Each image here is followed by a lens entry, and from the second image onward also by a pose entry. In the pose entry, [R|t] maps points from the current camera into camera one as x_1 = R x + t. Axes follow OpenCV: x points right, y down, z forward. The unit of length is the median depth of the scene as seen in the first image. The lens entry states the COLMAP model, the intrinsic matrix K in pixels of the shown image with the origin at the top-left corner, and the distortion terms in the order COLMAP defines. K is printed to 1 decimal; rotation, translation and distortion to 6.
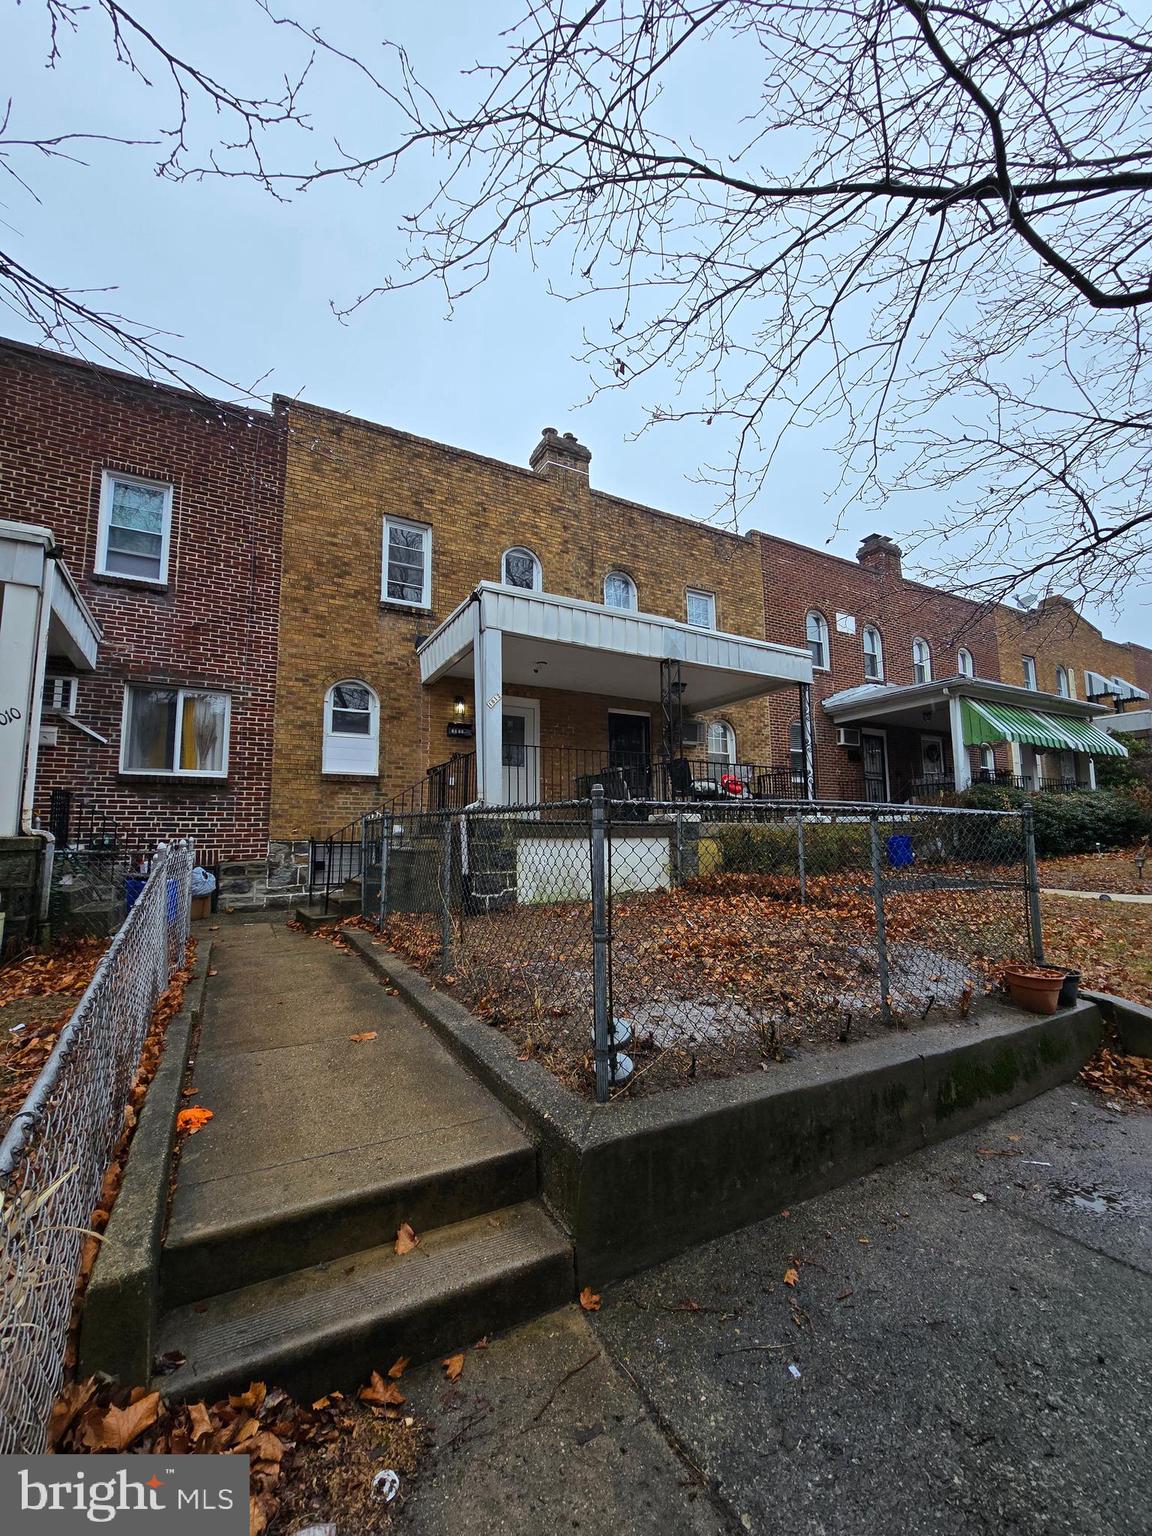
lens RADIAL K [[630.1, 0, 580.3], [0, 630.1, 771.6], [0, 0, 1]] dist [-0.004383, 0.000995]
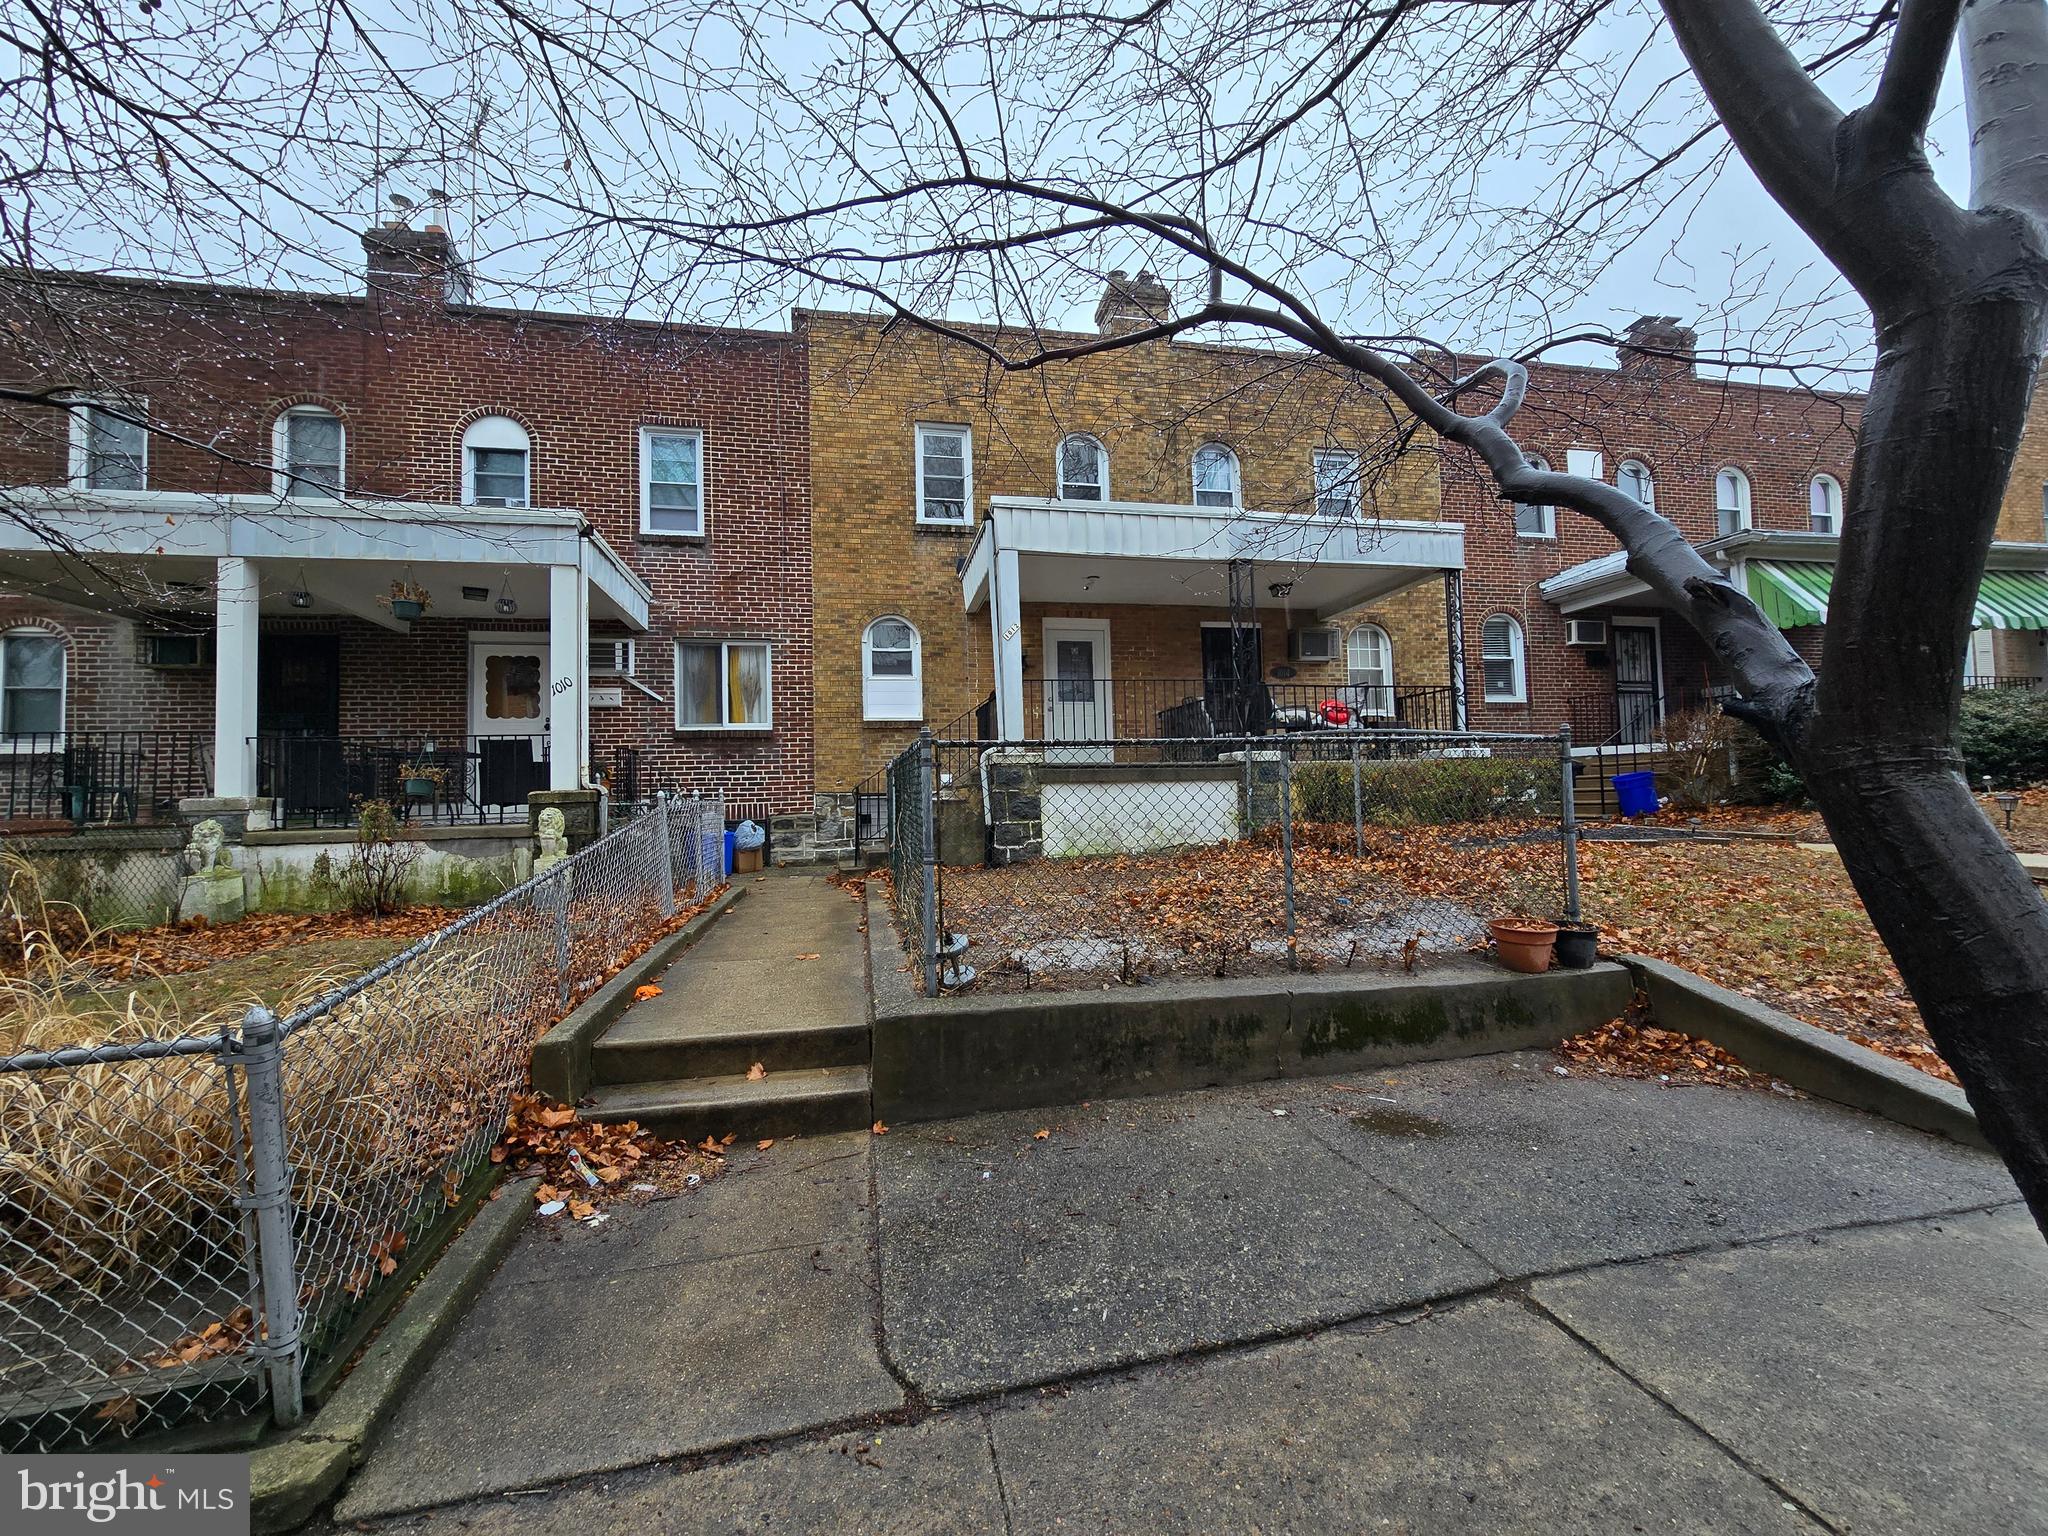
lens RADIAL K [[840.1, 0, 1027.0], [0, 840.1, 766.4], [0, 0, 1]] dist [-0.004383, 0.000995]
pose [[0.952198, -0.027503, -0.304240, 0.195827], [0.049949, 0.996553, 0.066242, -0.000100], [0.301370, -0.078272, 0.950289, -0.113038]]
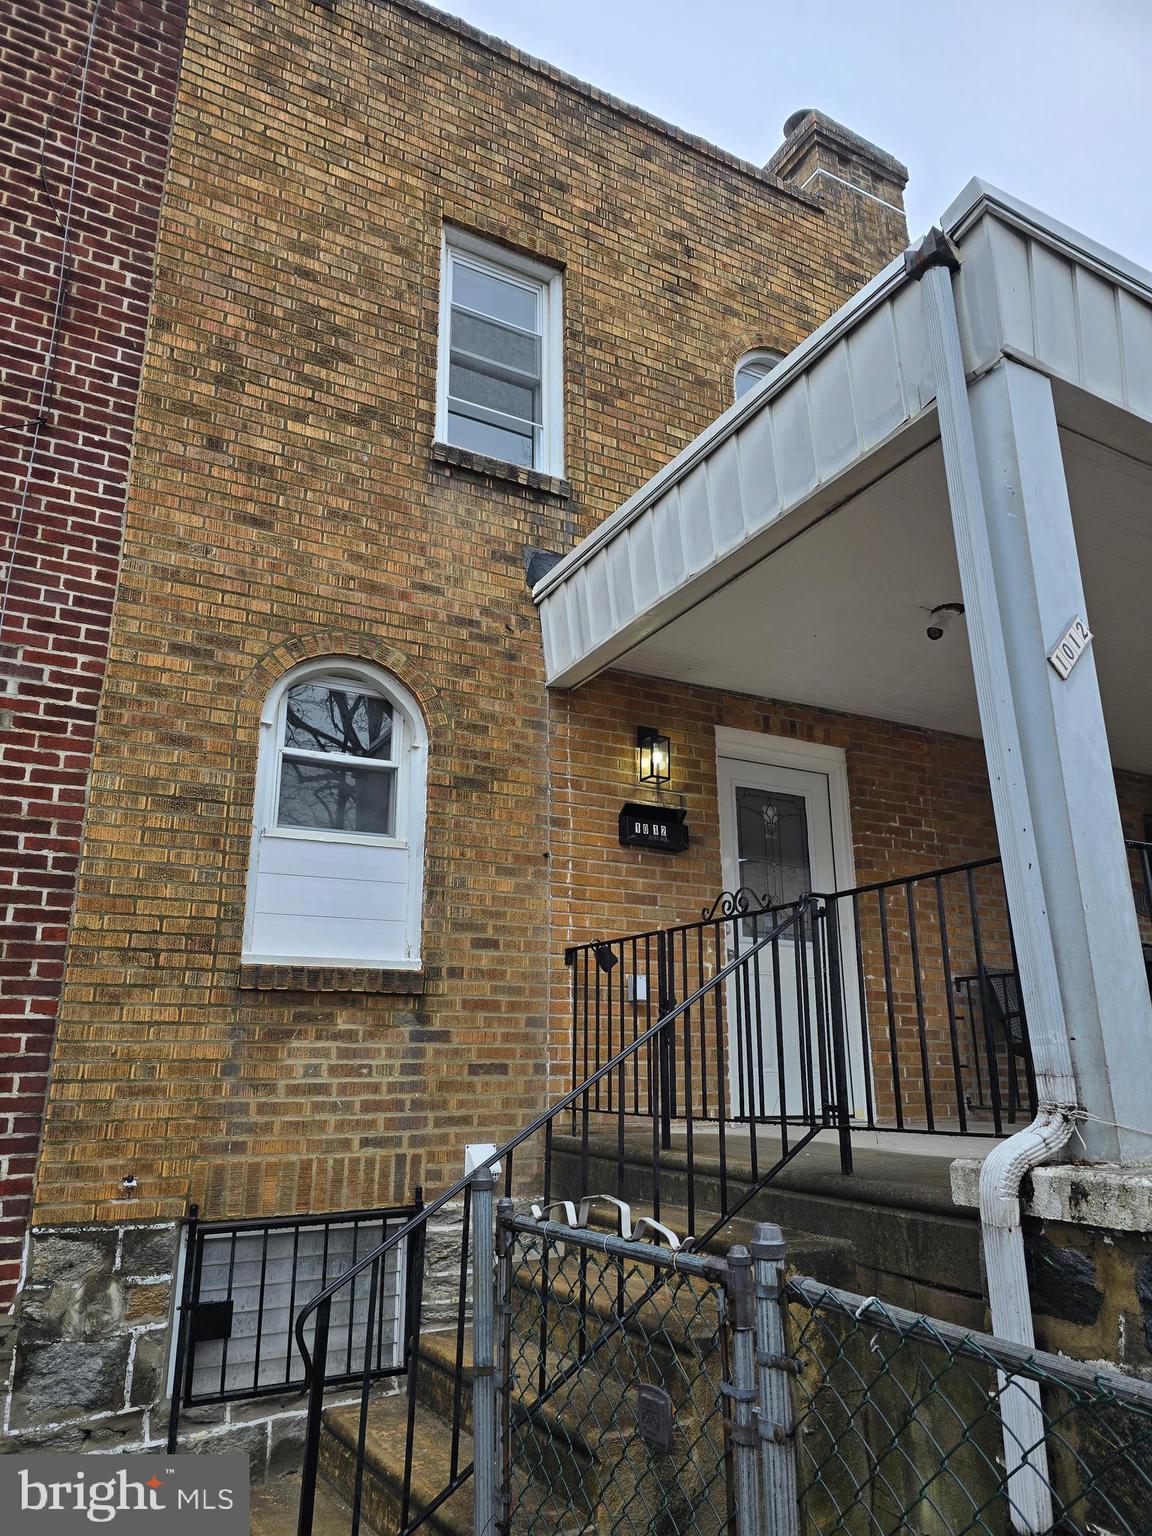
lens RADIAL K [[1028.8, 0, 575.0], [0, 1028.8, 770.3], [0, 0, 1]] dist [0.057846, -0.056857]
pose [[0.999812, 0.000017, -0.019371, -0.247312], [-0.003251, 0.985964, -0.166928, -0.006052], [0.019097, 0.166960, 0.985779, 0.519055]]
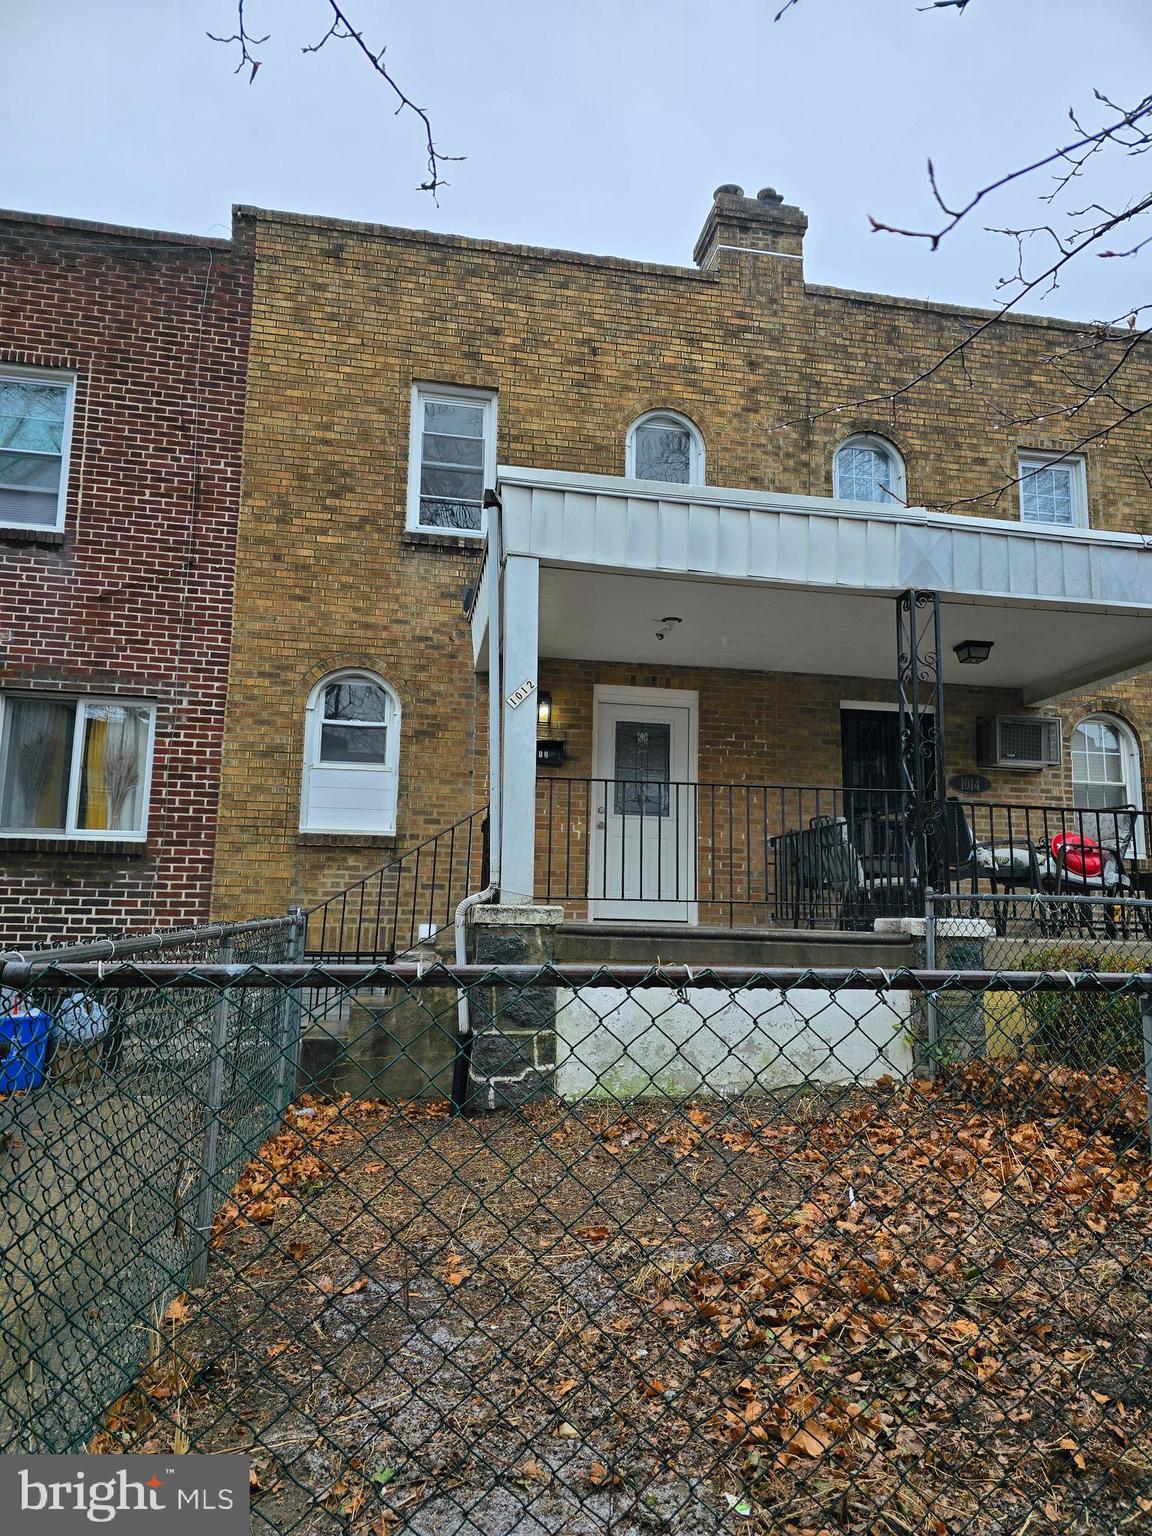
lens RADIAL K [[1028.8, 0, 592.4], [0, 1028.8, 779.9], [0, 0, 1]] dist [0.057846, -0.056857]
pose [[0.948135, -0.020604, -0.317201, 0.150587], [0.009087, 0.999246, -0.037744, -0.007668], [0.317739, 0.032904, 0.947607, 0.179839]]
